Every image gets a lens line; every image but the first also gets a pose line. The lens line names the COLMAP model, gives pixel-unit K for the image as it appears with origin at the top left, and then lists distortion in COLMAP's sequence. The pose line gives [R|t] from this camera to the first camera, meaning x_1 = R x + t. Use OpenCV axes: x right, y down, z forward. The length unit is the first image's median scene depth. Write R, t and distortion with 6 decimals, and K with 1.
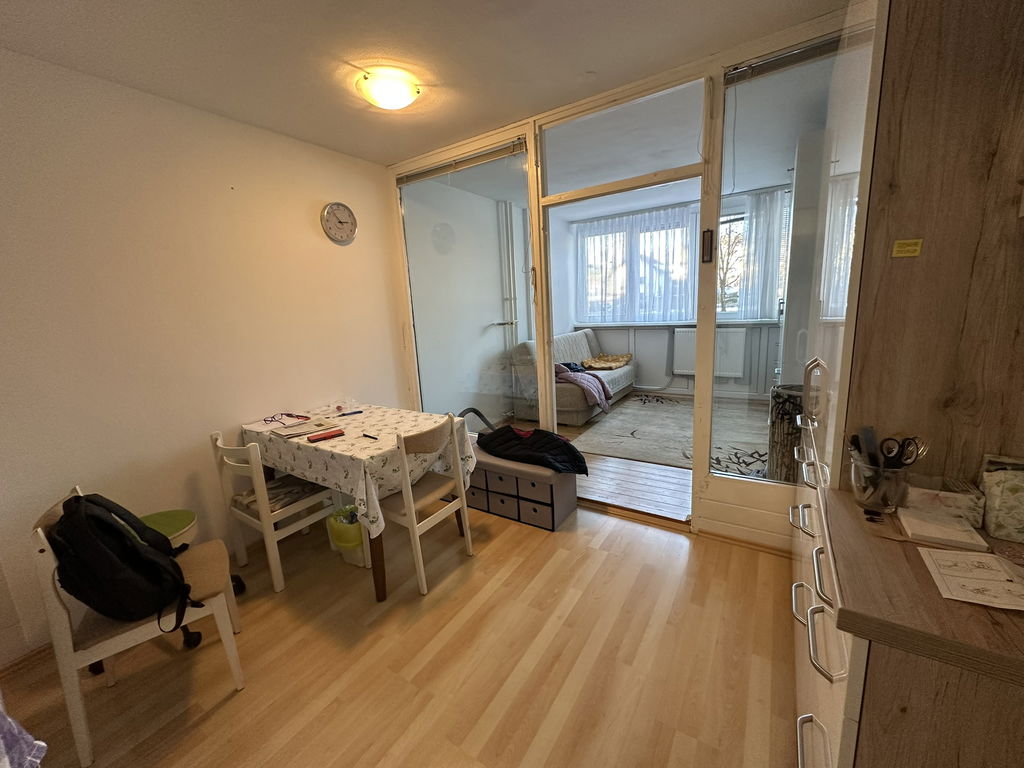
lens RADIAL K [[409.7, 0, 512.0], [0, 409.7, 384.0], [0, 0, 1]] dist [0.000087, 0.000006]
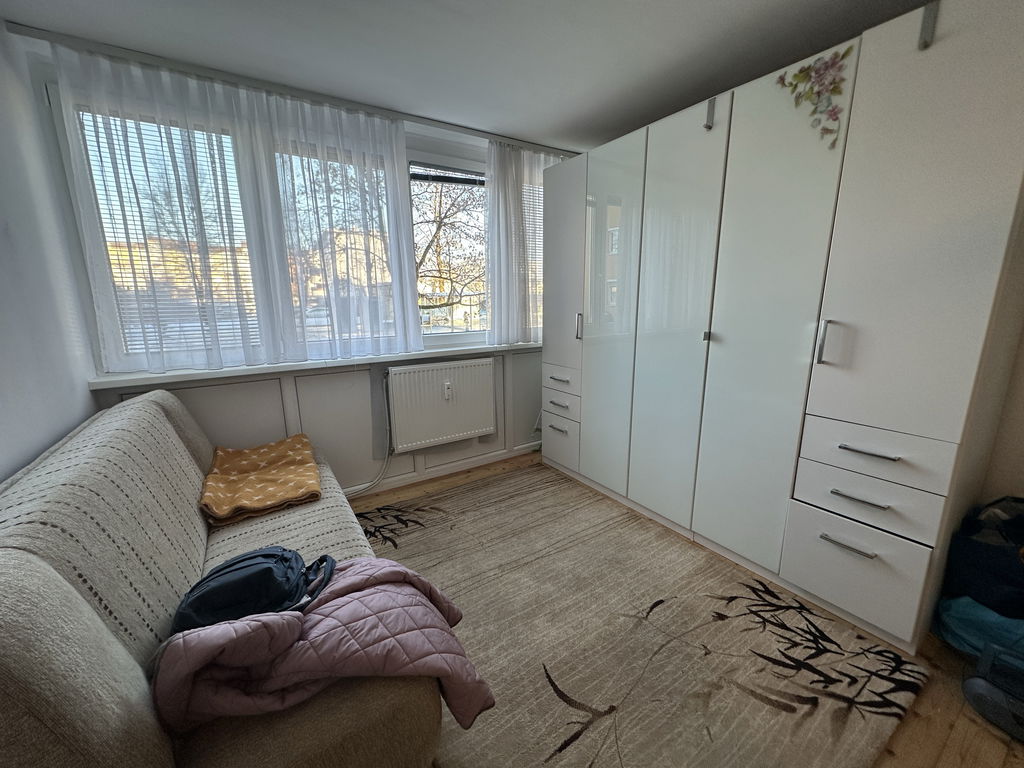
lens RADIAL K [[403.7, 0, 508.4], [0, 403.7, 380.8], [0, 0, 1]] dist [-0.002048, -0.000172]
pose [[0.421917, -0.120768, 0.898555, 0.003802], [0.165966, 0.984629, 0.054408, -0.140259], [-0.891315, 0.126174, 0.435475, 0.742774]]
